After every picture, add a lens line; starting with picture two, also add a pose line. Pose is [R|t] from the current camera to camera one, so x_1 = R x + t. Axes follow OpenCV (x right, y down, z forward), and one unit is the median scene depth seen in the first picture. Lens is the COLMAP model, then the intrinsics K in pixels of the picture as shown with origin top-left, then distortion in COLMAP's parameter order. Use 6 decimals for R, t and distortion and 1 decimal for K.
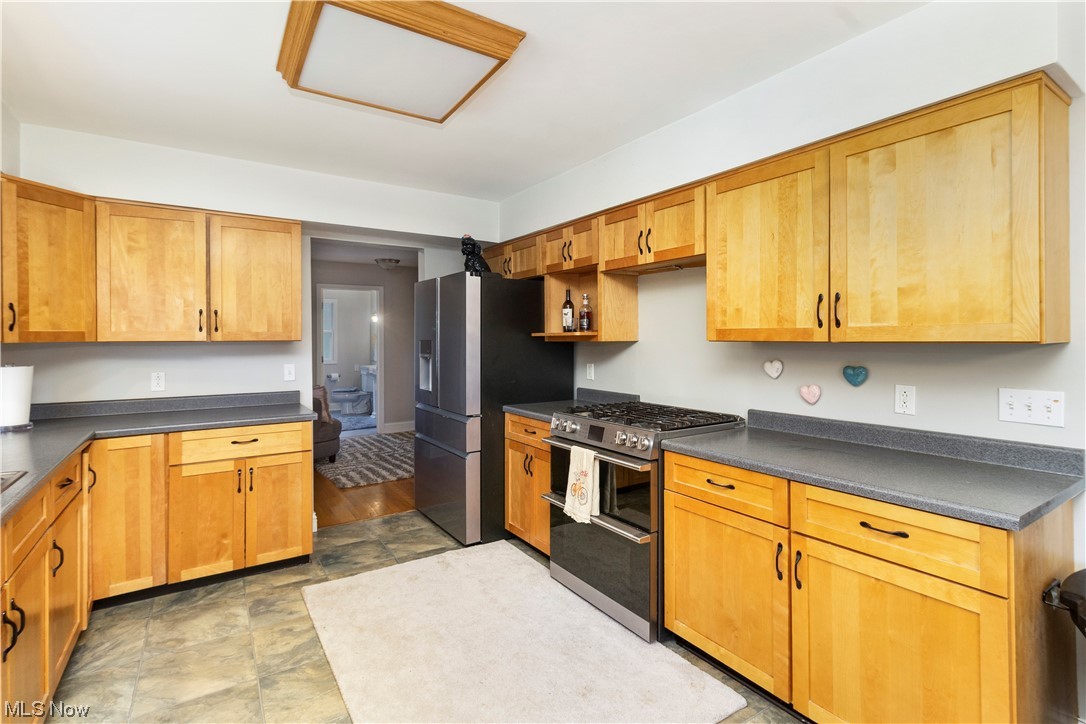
lens RADIAL K [[510.7, 0, 544.1], [0, 510.7, 340.6], [0, 0, 1]] dist [0.003291, 0.000253]
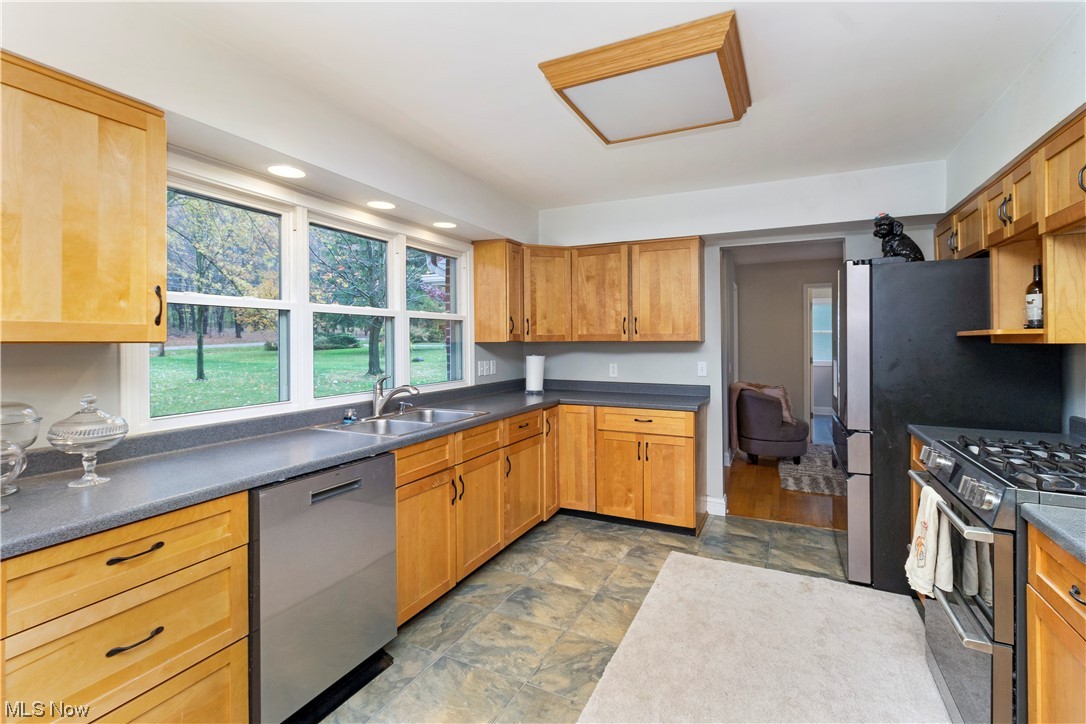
lens RADIAL K [[510.7, 0, 544.1], [0, 510.7, 340.6], [0, 0, 1]] dist [0.003291, 0.000253]
pose [[0.509541, 0.002303, -0.860443, 0.378030], [-0.002598, 0.999996, 0.001138, -0.001207], [0.860443, 0.001656, 0.509545, 0.145539]]
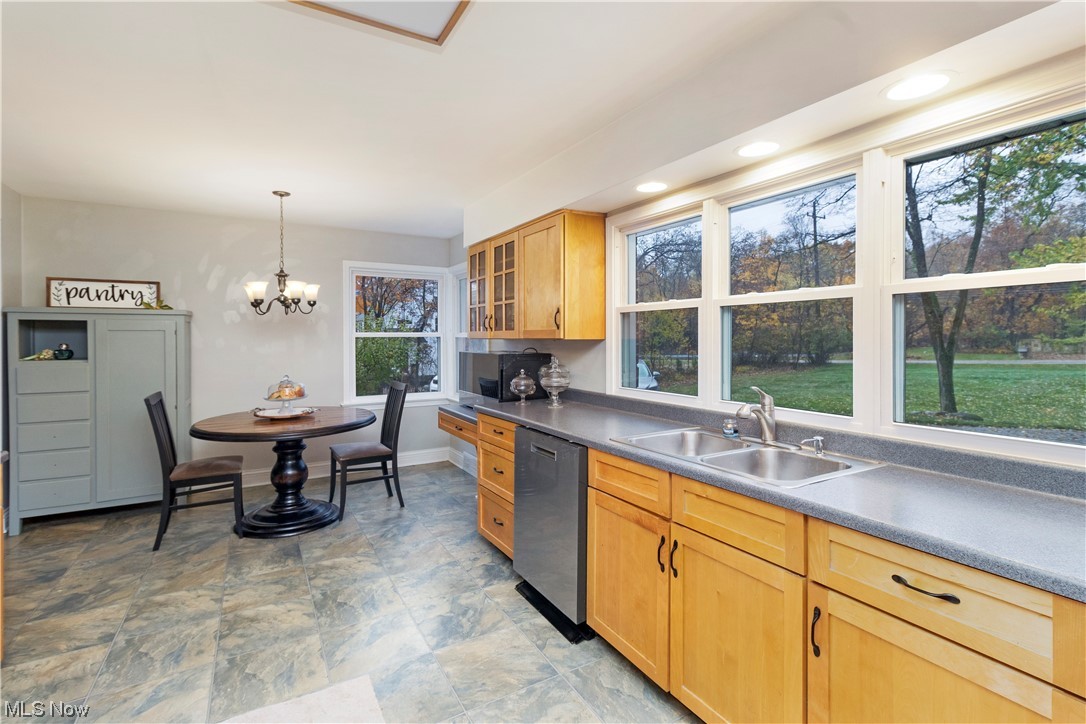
lens RADIAL K [[510.7, 0, 544.1], [0, 510.7, 340.6], [0, 0, 1]] dist [0.003291, 0.000253]
pose [[-0.997764, 0.005672, 0.066590, -0.395919], [0.006384, 0.999925, 0.010486, -0.004935], [-0.066525, 0.010888, -0.997725, 1.131398]]
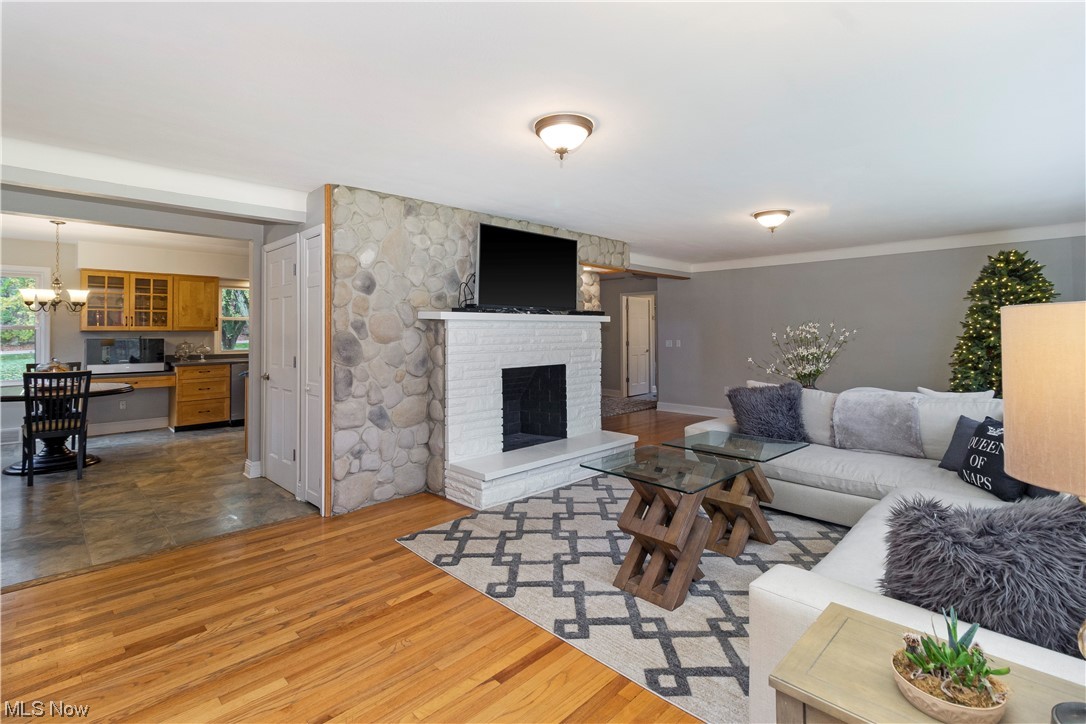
lens RADIAL K [[526.1, 0, 537.2], [0, 526.1, 334.0], [0, 0, 1]] dist [0.001760, 0.000146]
pose [[0.178624, 0.005447, -0.983902, 2.527896], [-0.002893, 0.999983, 0.005011, 0.001687], [0.983913, 0.001951, 0.178636, 1.175274]]
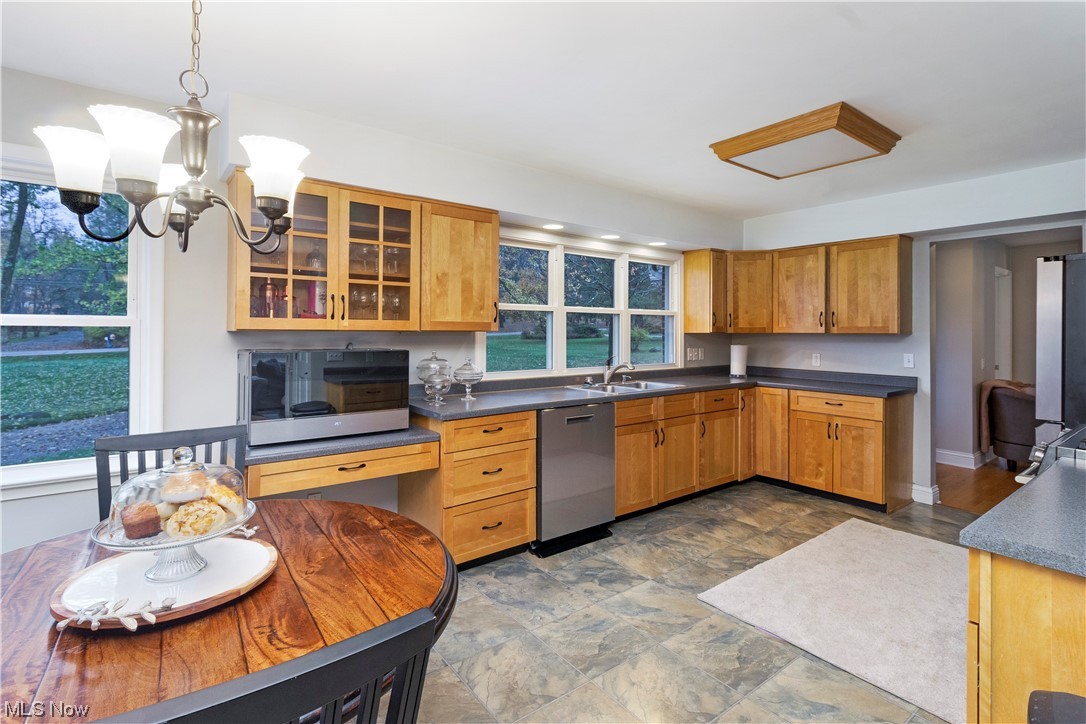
lens RADIAL K [[526.1, 0, 537.2], [0, 526.1, 334.0], [0, 0, 1]] dist [0.001760, 0.000146]
pose [[0.066382, 0.009803, -0.997746, 0.821873], [-0.009528, 0.999912, 0.009190, -0.002553], [0.997749, 0.008897, 0.066469, 0.078954]]
